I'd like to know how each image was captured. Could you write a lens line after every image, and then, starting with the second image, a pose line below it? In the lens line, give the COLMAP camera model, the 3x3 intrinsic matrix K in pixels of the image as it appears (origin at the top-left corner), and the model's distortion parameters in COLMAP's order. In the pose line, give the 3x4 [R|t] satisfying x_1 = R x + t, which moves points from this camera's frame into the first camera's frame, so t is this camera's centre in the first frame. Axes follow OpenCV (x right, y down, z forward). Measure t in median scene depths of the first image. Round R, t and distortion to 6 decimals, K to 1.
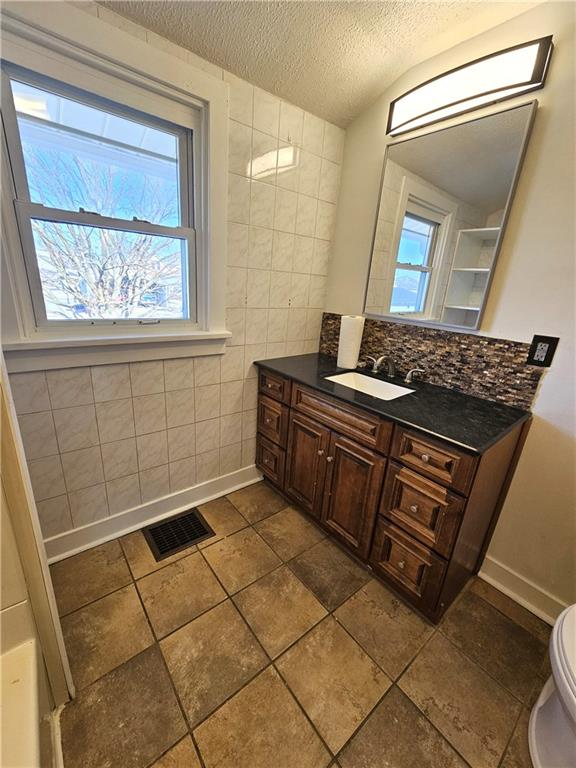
lens RADIAL K [[314.4, 0, 282.1], [0, 314.4, 387.1], [0, 0, 1]] dist [-0.003066, 0.000154]
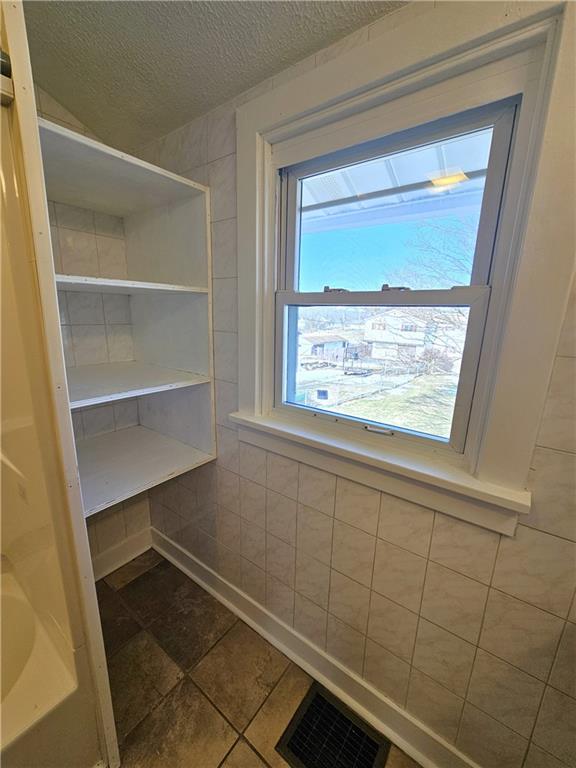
lens RADIAL K [[309.3, 0, 286.8], [0, 309.3, 387.5], [0, 0, 1]] dist [-0.008410, -0.000112]
pose [[0.251333, 0.161207, -0.954382, 0.147286], [-0.317294, 0.945268, 0.076109, -0.294894], [0.914416, 0.283691, 0.288727, 0.635215]]
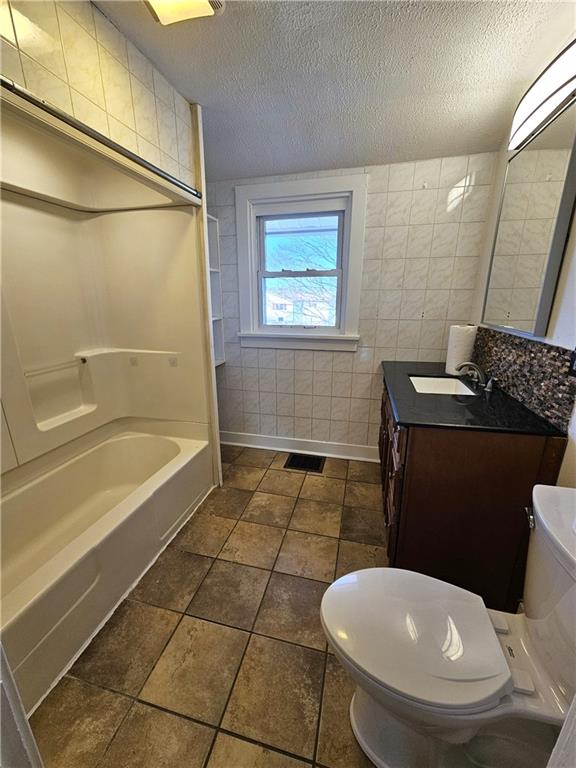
lens RADIAL K [[314.4, 0, 282.1], [0, 314.4, 387.1], [0, 0, 1]] dist [-0.003066, 0.000154]
pose [[0.594116, 0.155473, -0.789211, 0.915022], [-0.212908, 0.976545, 0.032101, 0.089462], [0.775691, 0.148957, 0.613283, -0.107792]]
